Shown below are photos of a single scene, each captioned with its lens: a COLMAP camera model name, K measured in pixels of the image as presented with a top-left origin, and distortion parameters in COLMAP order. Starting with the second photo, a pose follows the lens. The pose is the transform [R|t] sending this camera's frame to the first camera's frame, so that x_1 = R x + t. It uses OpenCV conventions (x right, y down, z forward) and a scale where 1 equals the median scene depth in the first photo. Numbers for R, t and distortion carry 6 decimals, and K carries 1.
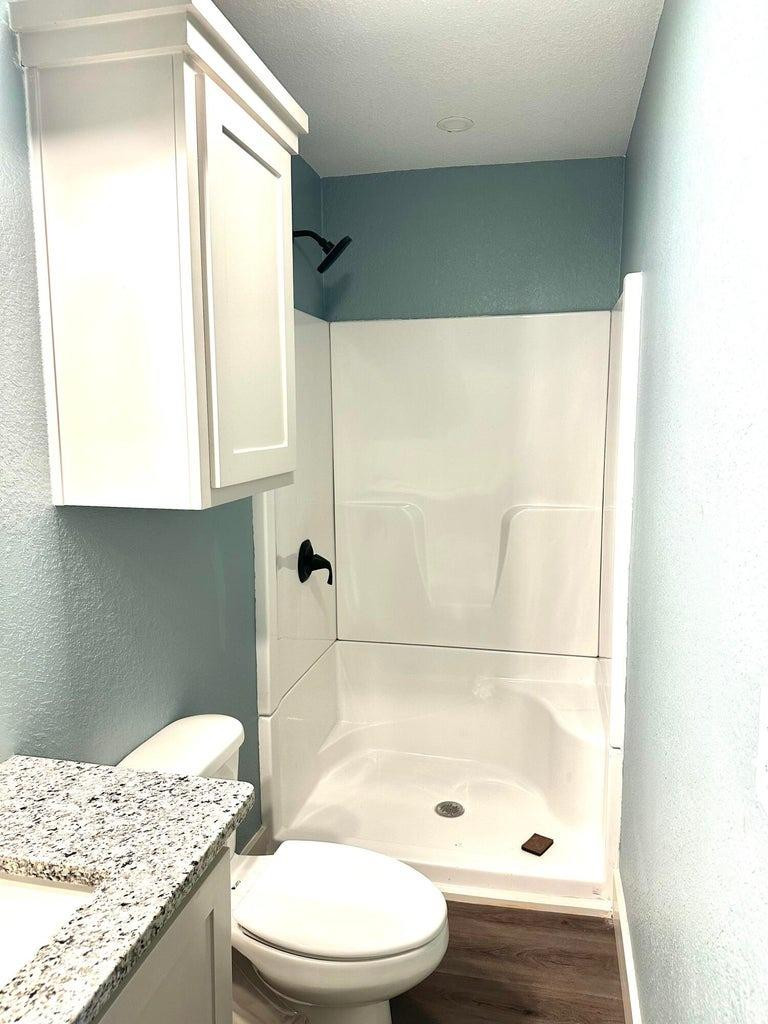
lens RADIAL K [[726.9, 0, 384.0], [0, 726.9, 512.0], [0, 0, 1]] dist [0.000783, -0.001488]
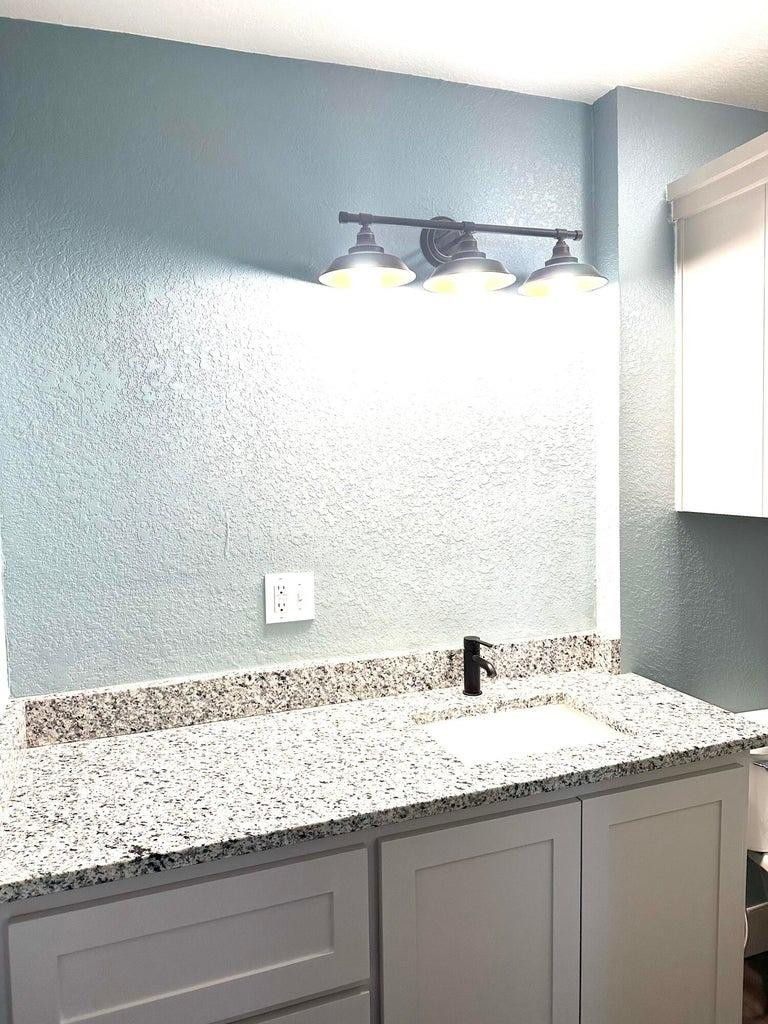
lens RADIAL K [[738.9, 0, 384.0], [0, 738.9, 512.0], [0, 0, 1]] dist [0.121281, -0.156105]
pose [[0.539960, 0.043688, -0.840556, 0.523746], [-0.093681, 0.995567, -0.008435, 0.064588], [0.836461, 0.083299, 0.541659, -0.311990]]
